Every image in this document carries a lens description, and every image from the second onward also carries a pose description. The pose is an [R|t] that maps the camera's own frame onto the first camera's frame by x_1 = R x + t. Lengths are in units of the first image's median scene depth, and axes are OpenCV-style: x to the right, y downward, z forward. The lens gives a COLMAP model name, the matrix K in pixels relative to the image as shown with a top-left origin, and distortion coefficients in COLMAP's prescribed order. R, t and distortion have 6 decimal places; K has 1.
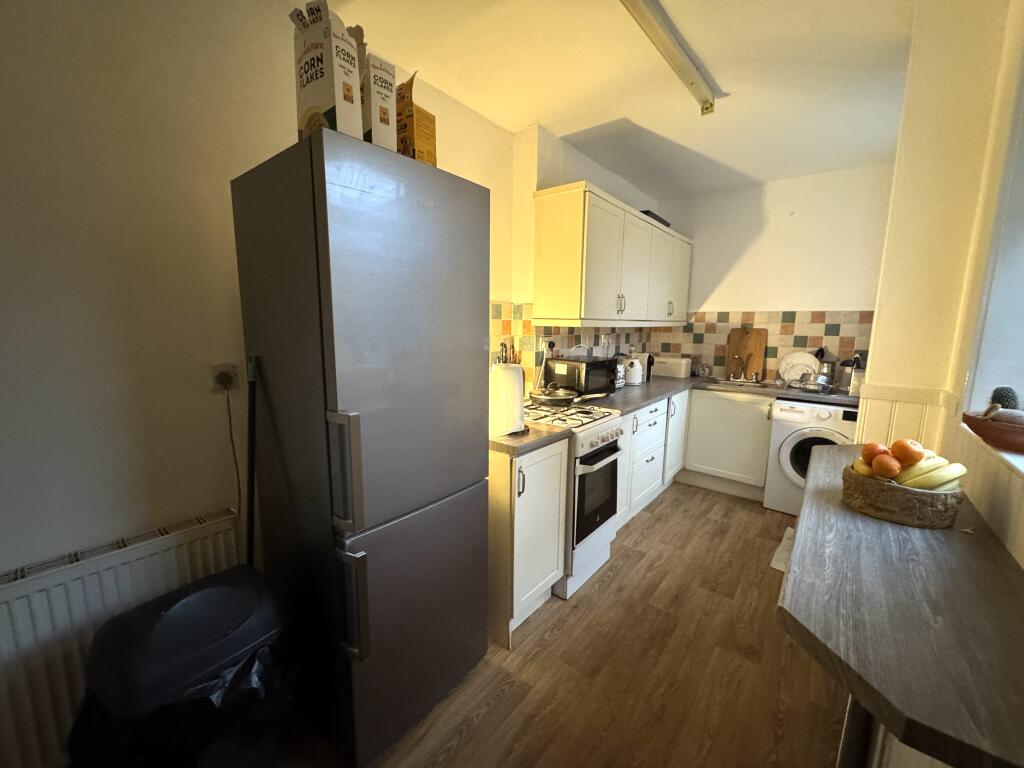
lens RADIAL K [[405.2, 0, 516.2], [0, 405.2, 385.0], [0, 0, 1]] dist [-0.002545, -0.000136]
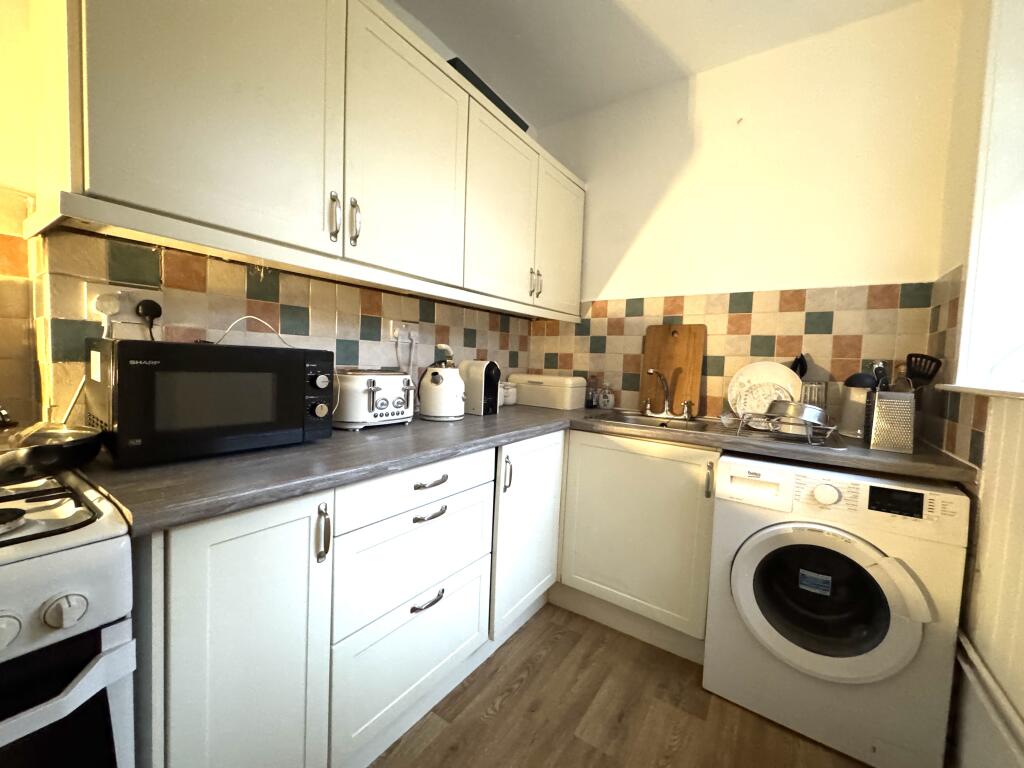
lens RADIAL K [[405.2, 0, 514.9], [0, 405.2, 384.2], [0, 0, 1]] dist [-0.002545, -0.000136]
pose [[0.996923, 0.022201, 0.075181, 0.363822], [-0.015157, 0.995551, -0.093001, 0.001170], [-0.076911, 0.091576, 0.992824, 0.540255]]
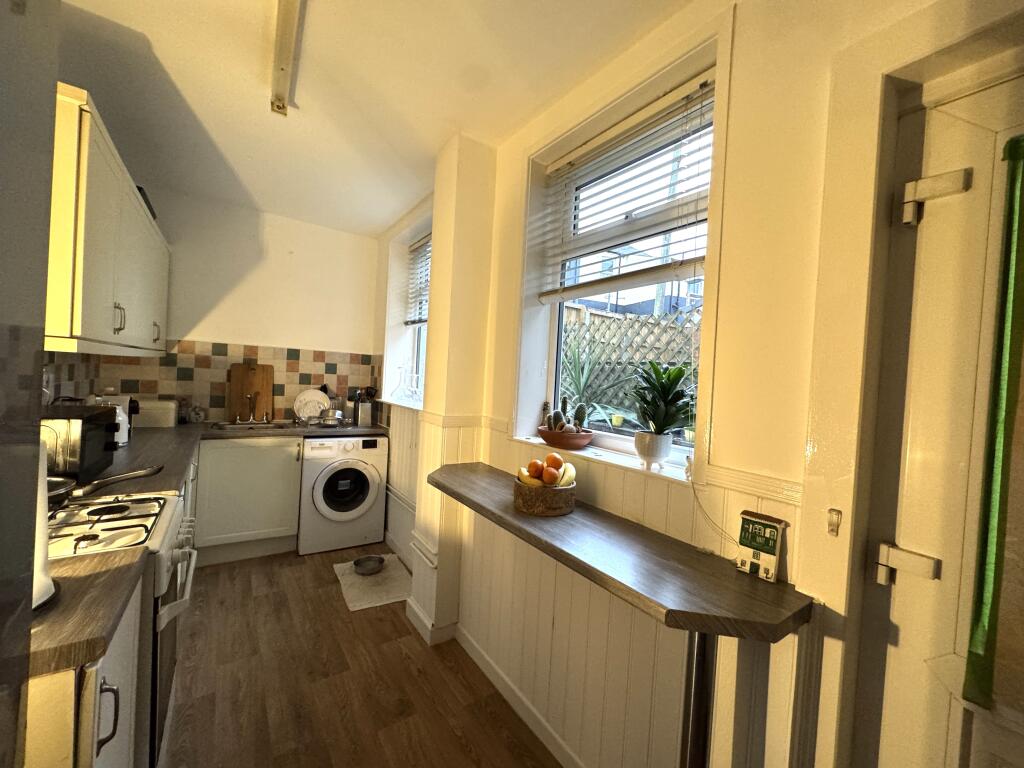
lens RADIAL K [[405.2, 0, 507.5], [0, 405.2, 385.2], [0, 0, 1]] dist [-0.002545, -0.000136]
pose [[0.292423, -0.010888, 0.956227, -0.142411], [0.091672, 0.995649, -0.016697, -0.031020], [-0.951885, 0.092542, 0.292149, 0.241223]]
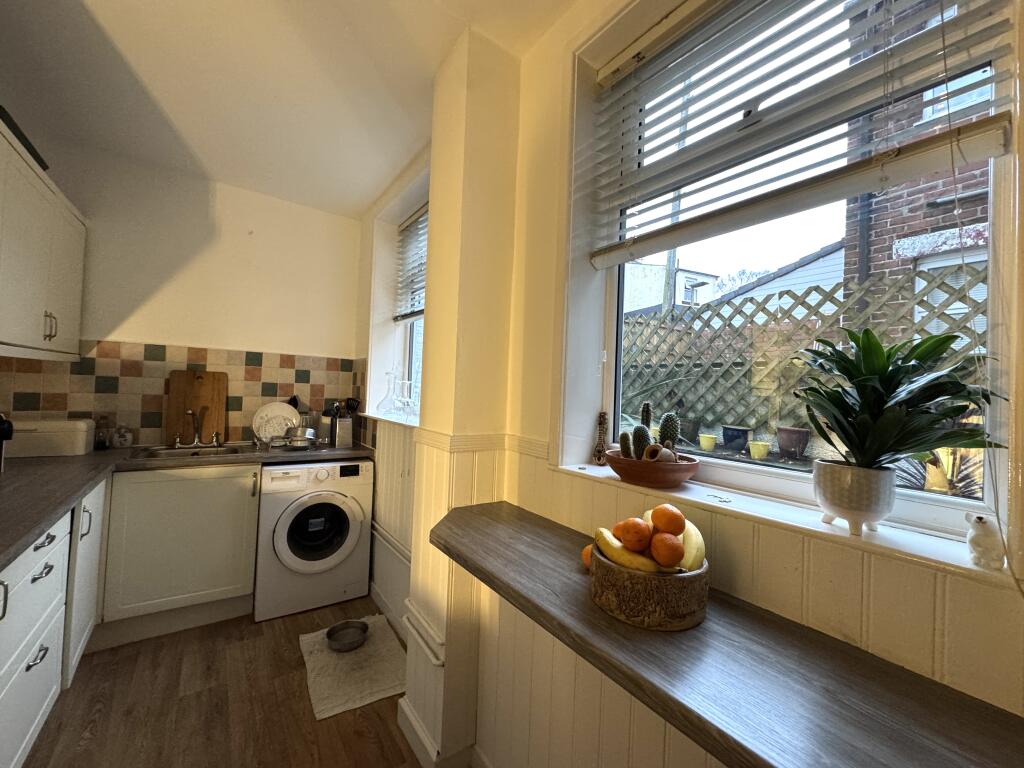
lens RADIAL K [[405.2, 0, 507.4], [0, 405.2, 385.4], [0, 0, 1]] dist [-0.002545, -0.000136]
pose [[0.271755, 0.013924, 0.962266, 0.047610], [0.108065, 0.993130, -0.044889, -0.029800], [-0.956280, 0.116186, 0.268383, 0.354288]]
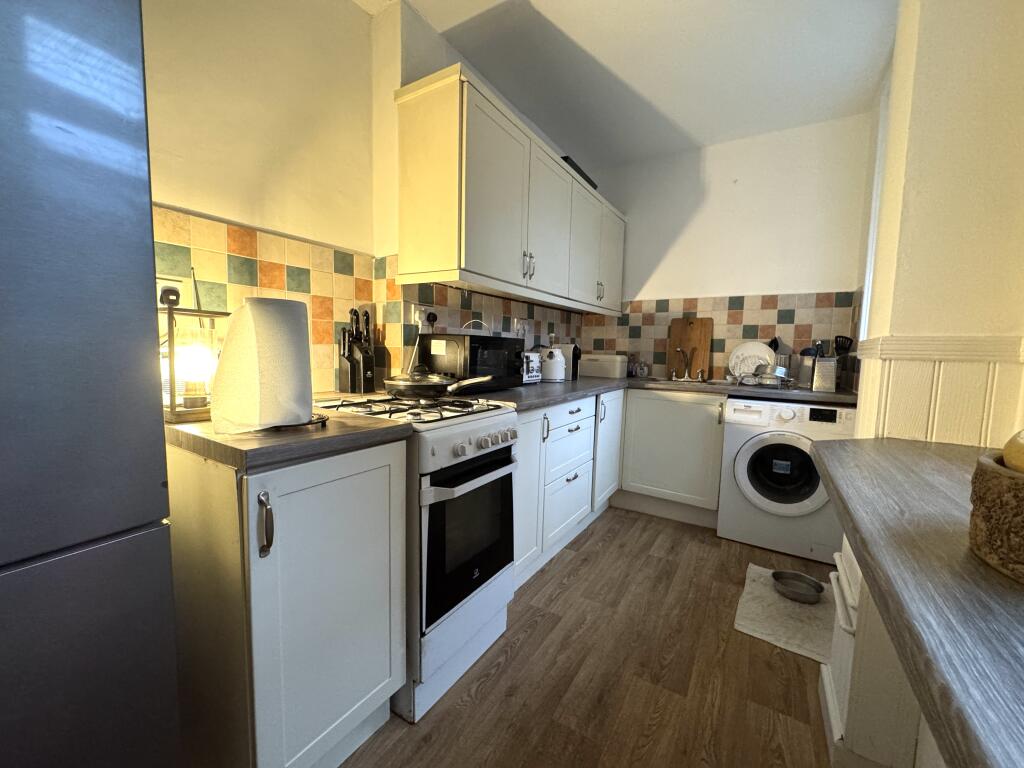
lens RADIAL K [[405.2, 0, 515.3], [0, 405.2, 383.8], [0, 0, 1]] dist [-0.002545, -0.000136]
pose [[0.993371, 0.001498, 0.114943, 0.136047], [0.005708, 0.998039, -0.062337, 0.055604], [-0.114811, 0.062580, 0.991414, 0.257657]]
